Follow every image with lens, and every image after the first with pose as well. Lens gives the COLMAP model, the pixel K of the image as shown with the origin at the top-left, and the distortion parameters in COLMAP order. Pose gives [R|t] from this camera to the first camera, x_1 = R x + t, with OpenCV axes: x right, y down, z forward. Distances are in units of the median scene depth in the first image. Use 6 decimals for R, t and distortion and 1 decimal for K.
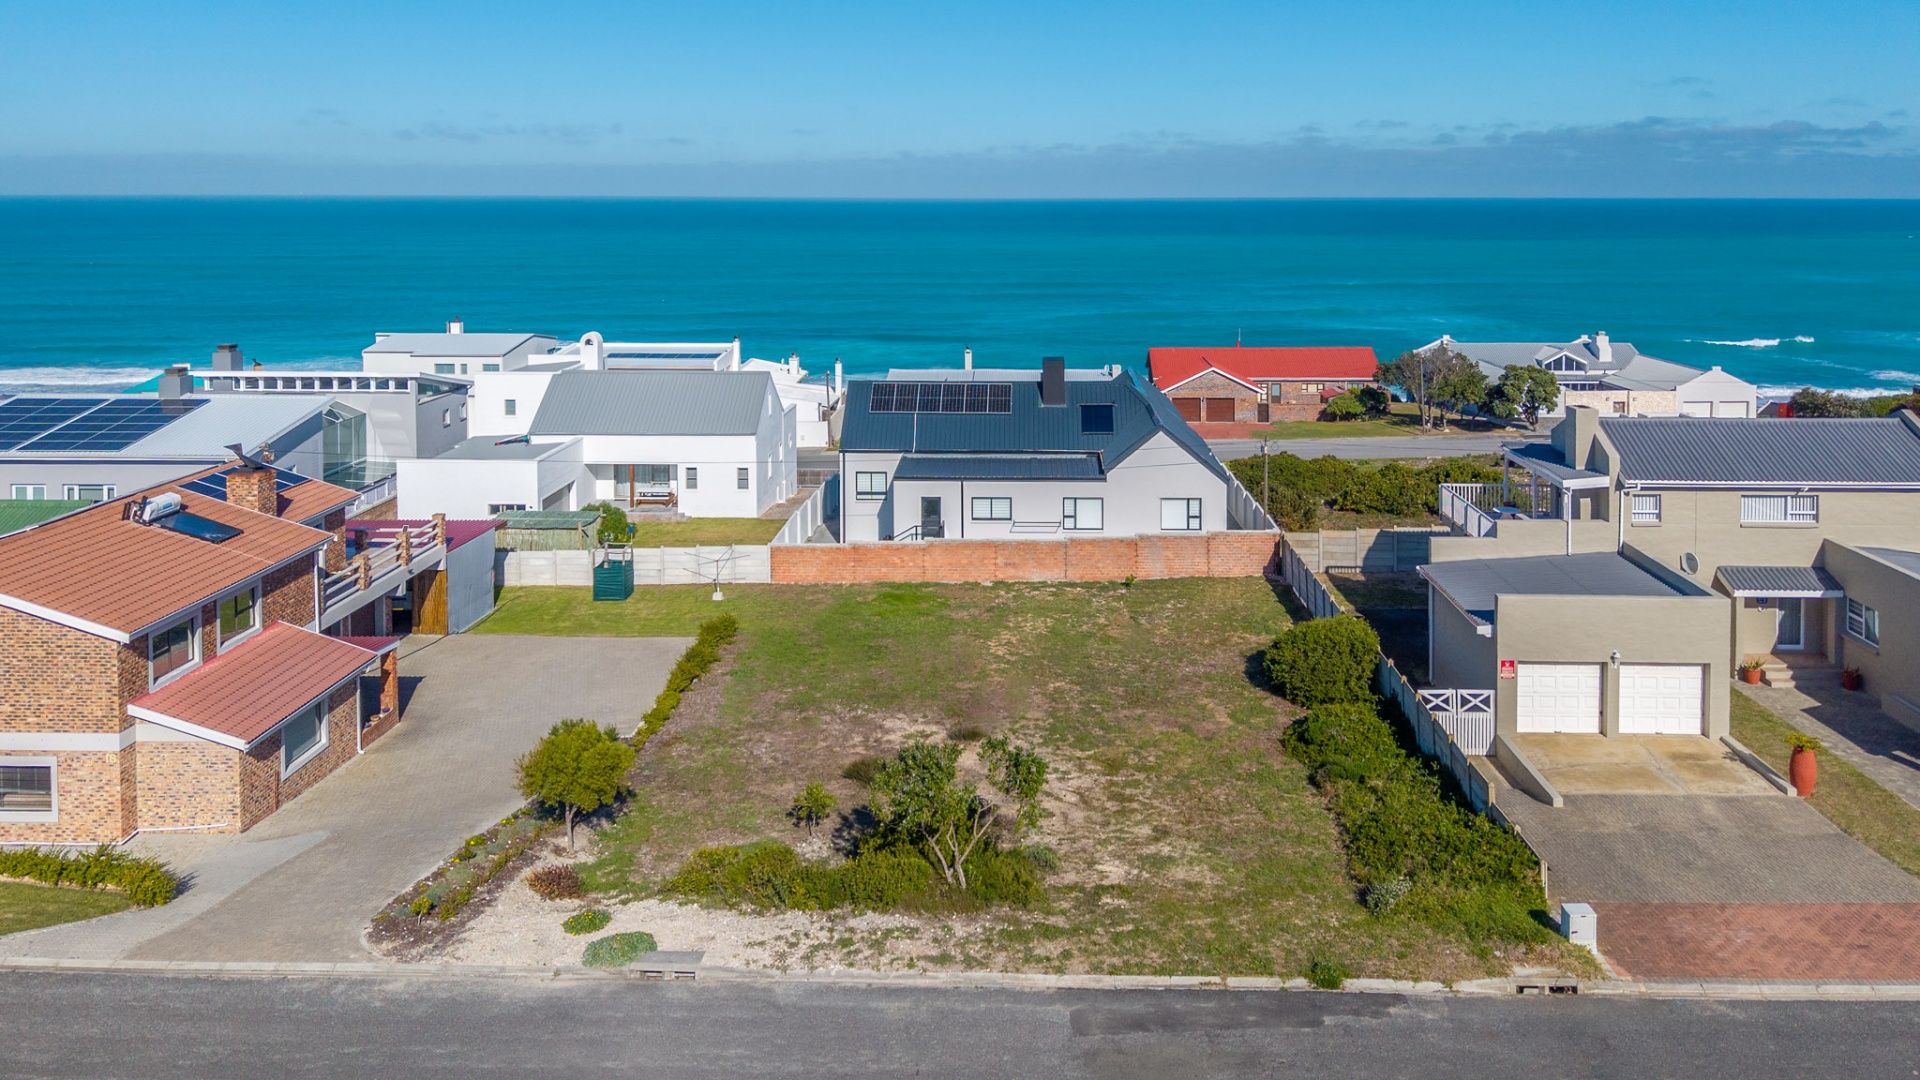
lens RADIAL K [[1389.0, 0, 1023.6], [0, 1389.0, 256.6], [0, 0, 1]] dist [0.027627, -0.020045]
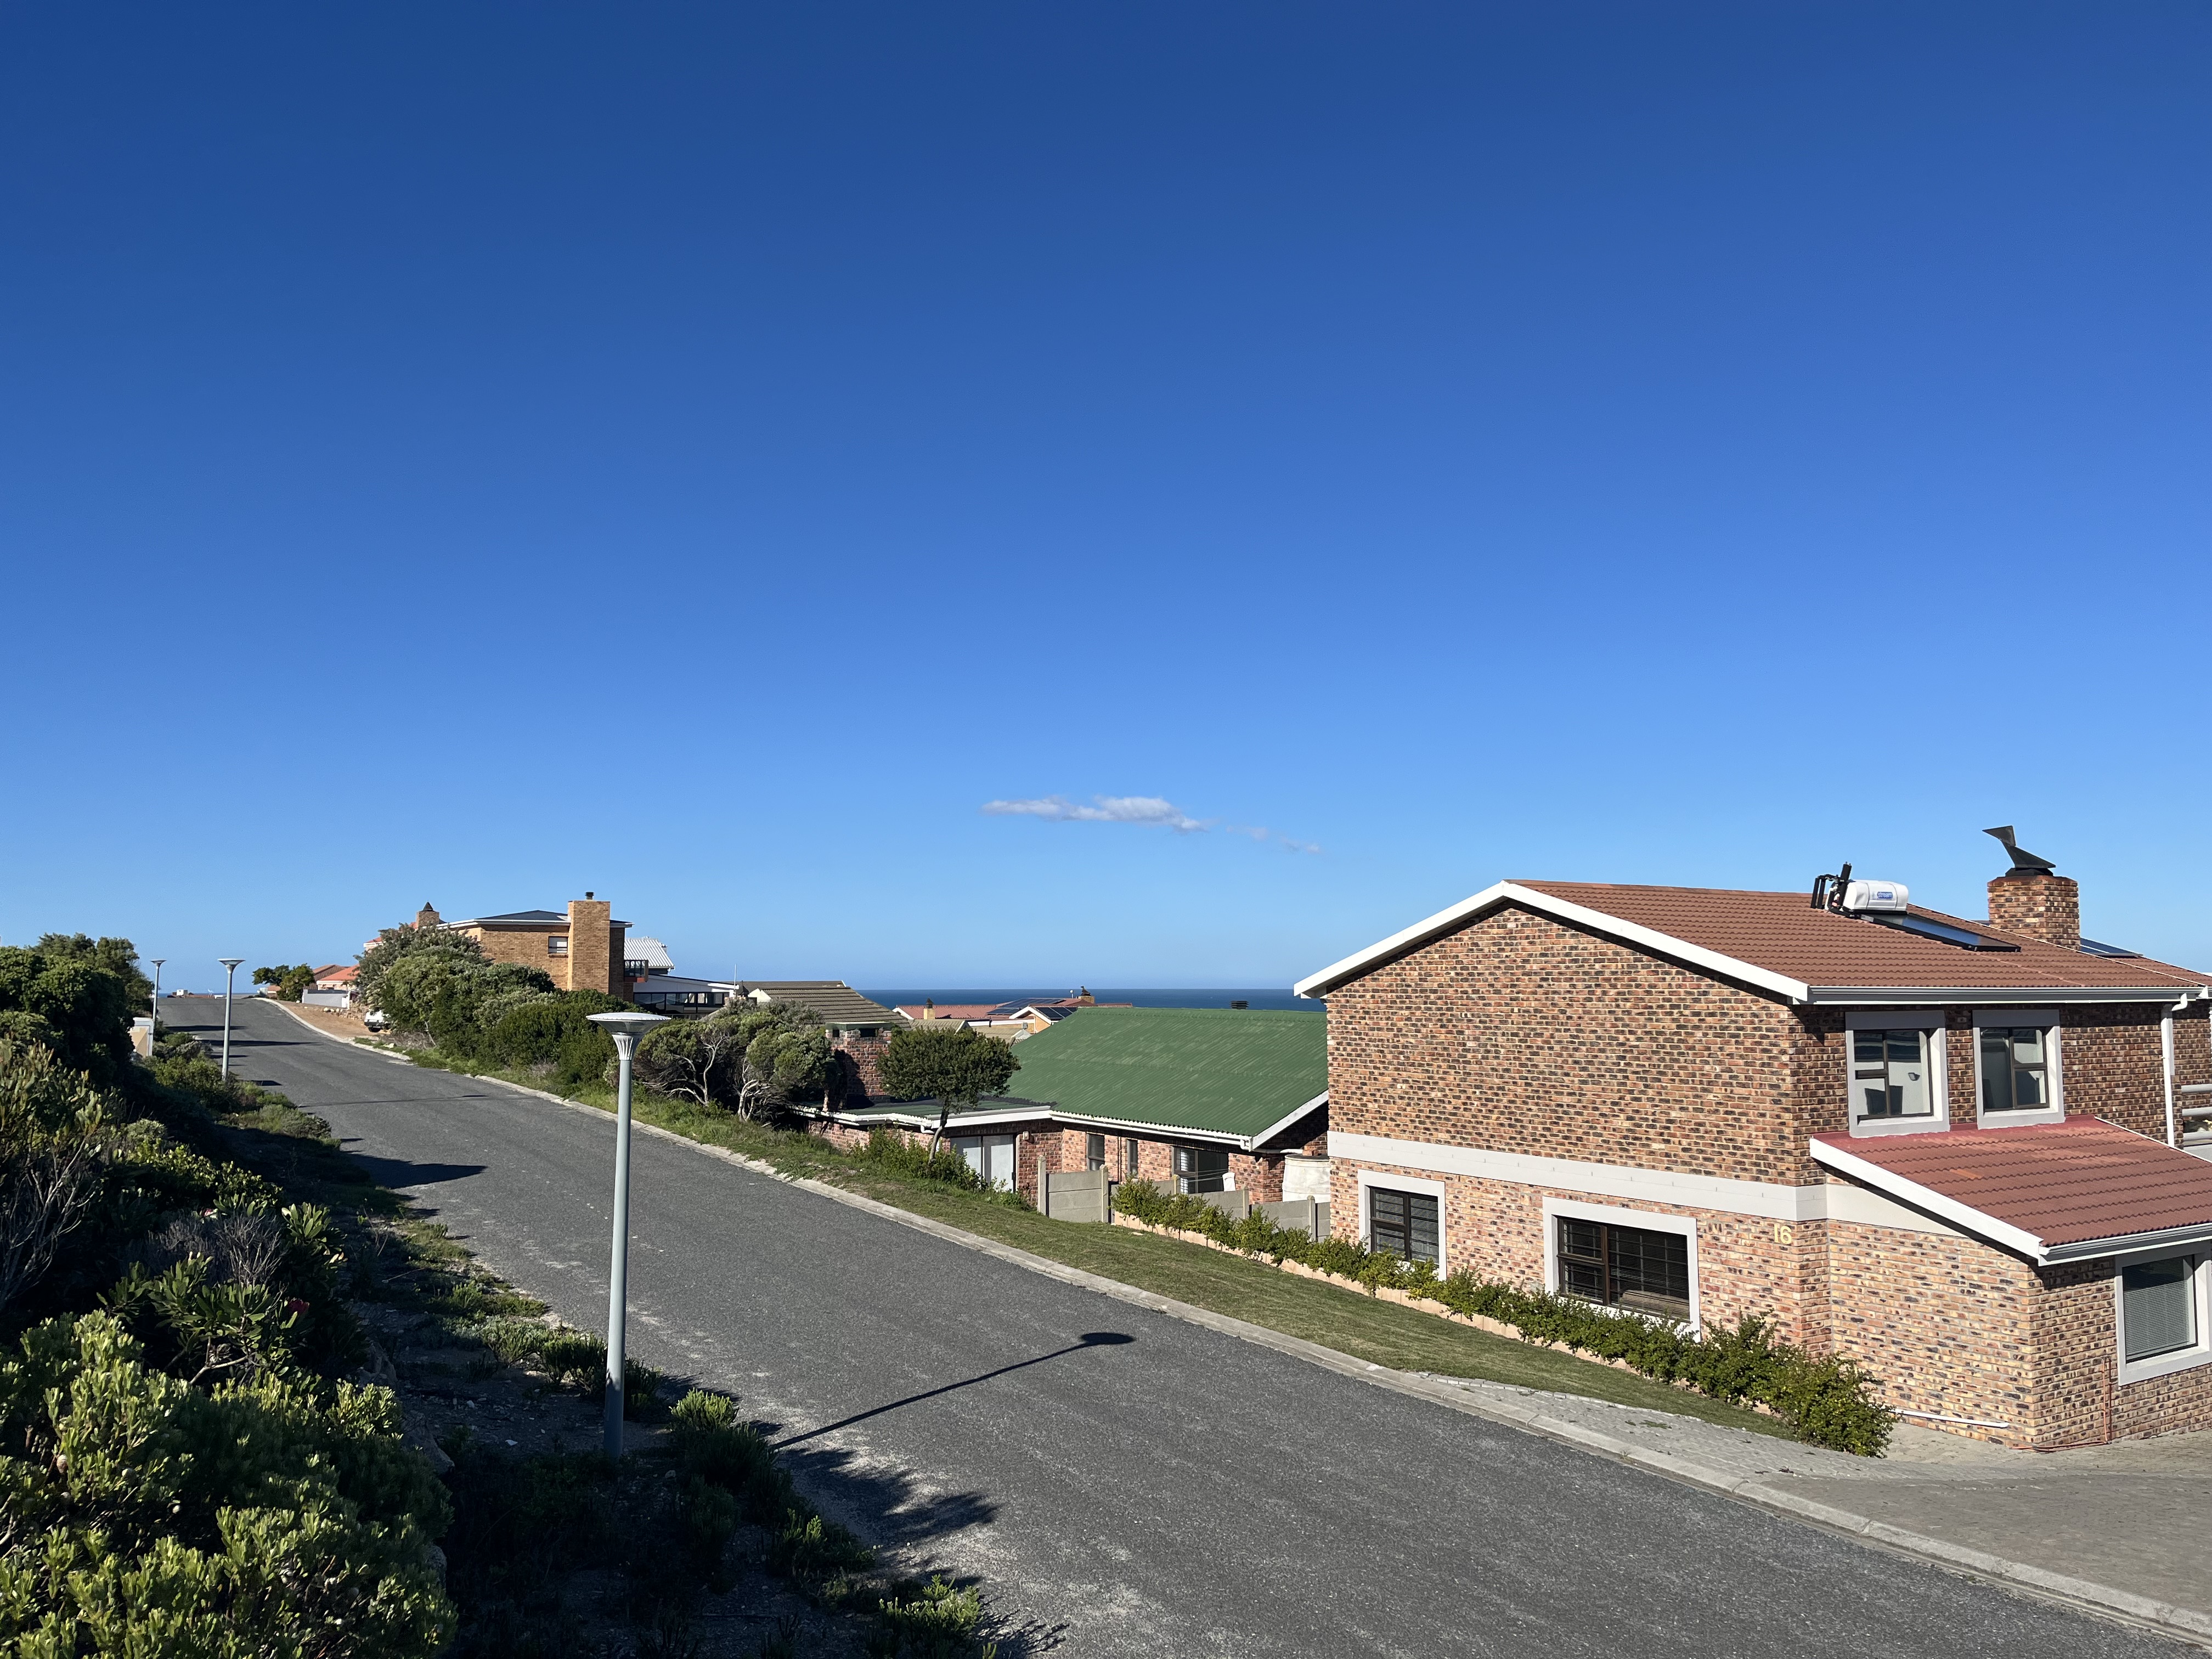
lens RADIAL K [[1663.0, 0, 1111.9], [0, 1663.0, 843.7], [0, 0, 1]] dist [0.071781, -0.089130]
pose [[0.545796, -0.075158, -0.834540, -0.231264], [-0.035481, 0.993003, -0.112634, 0.269685], [0.837166, 0.091086, 0.539310, 0.401472]]
